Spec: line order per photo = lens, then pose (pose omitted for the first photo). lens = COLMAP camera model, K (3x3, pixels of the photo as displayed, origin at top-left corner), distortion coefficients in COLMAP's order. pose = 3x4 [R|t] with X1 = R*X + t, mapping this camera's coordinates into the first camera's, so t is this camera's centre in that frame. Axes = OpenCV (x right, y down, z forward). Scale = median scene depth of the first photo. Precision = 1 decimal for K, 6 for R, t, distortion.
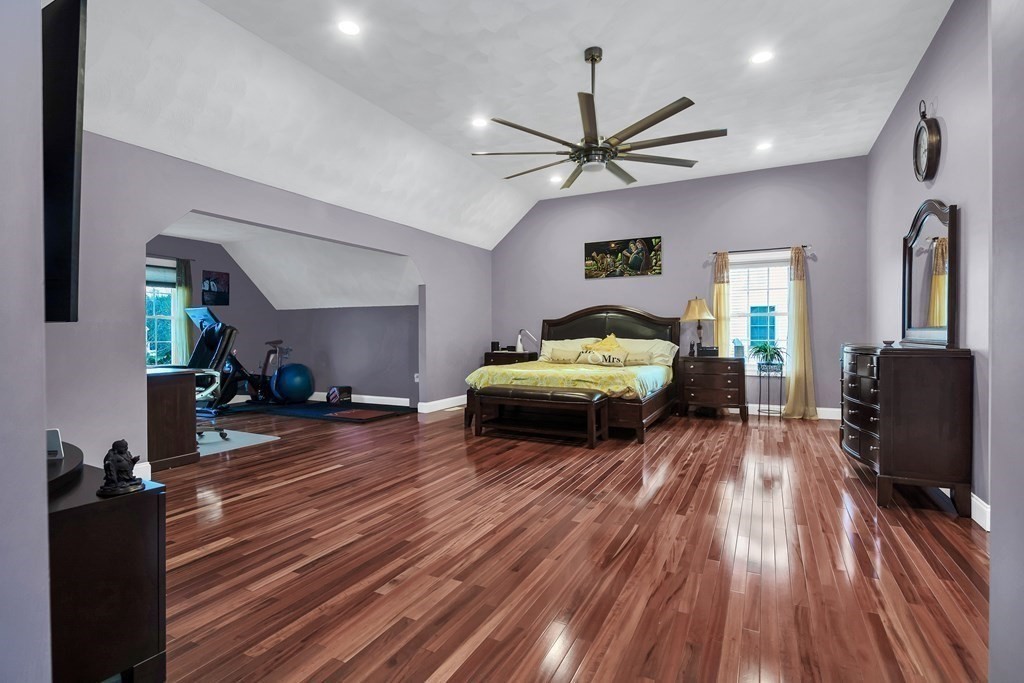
lens RADIAL K [[488.4, 0, 528.7], [0, 488.4, 337.4], [0, 0, 1]] dist [0.022175, -0.000054]
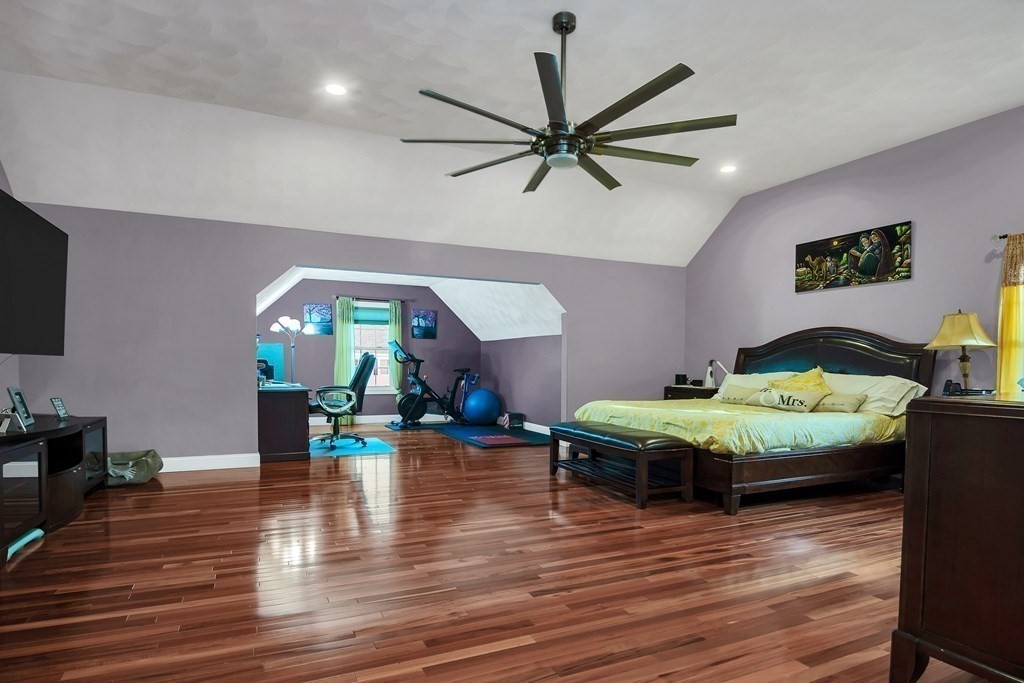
lens RADIAL K [[519.3, 0, 511.8], [0, 519.3, 379.9], [0, 0, 1]] dist [-0.010842, -0.000488]
pose [[0.795068, 0.029527, -0.605801, 0.268504], [-0.016192, 0.999492, 0.027464, -0.001509], [0.606304, -0.012027, 0.795142, 0.113015]]
